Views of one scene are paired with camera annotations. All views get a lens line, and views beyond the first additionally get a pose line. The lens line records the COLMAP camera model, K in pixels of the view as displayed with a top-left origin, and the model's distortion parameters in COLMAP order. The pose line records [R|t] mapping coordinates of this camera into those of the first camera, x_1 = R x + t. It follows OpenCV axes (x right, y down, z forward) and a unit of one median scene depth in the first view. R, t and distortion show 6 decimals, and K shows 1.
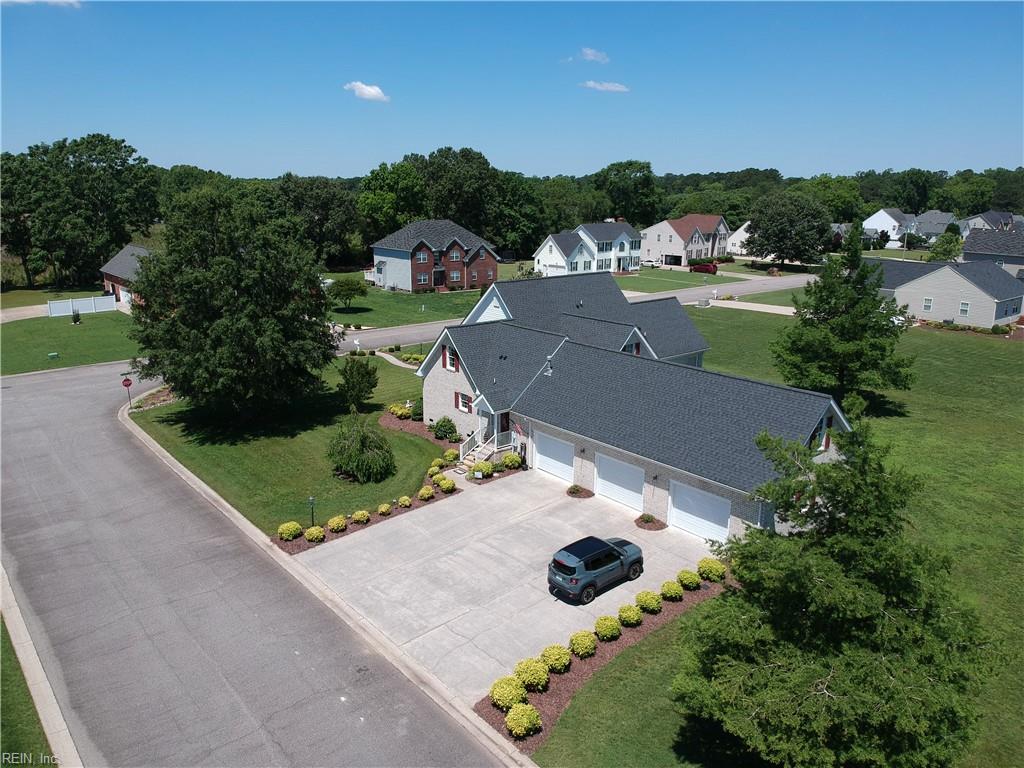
lens RADIAL K [[754.5, 0, 512.0], [0, 754.5, 384.0], [0, 0, 1]] dist [0.071417, -0.143493]
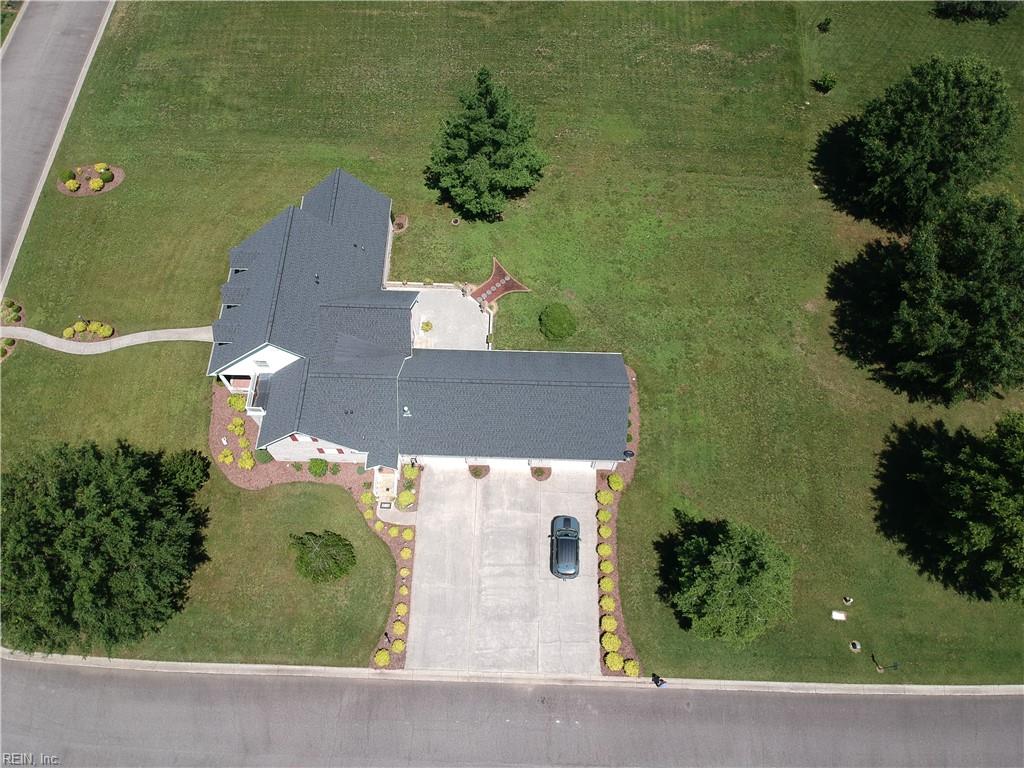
lens RADIAL K [[733.4, 0, 524.7], [0, 733.4, 385.4], [0, 0, 1]] dist [0.085548, -0.130589]
pose [[0.663692, -0.680304, 0.310965, -0.197306], [0.186838, 0.553321, 0.811743, -1.188320], [-0.724296, -0.480647, 0.494342, 0.353500]]
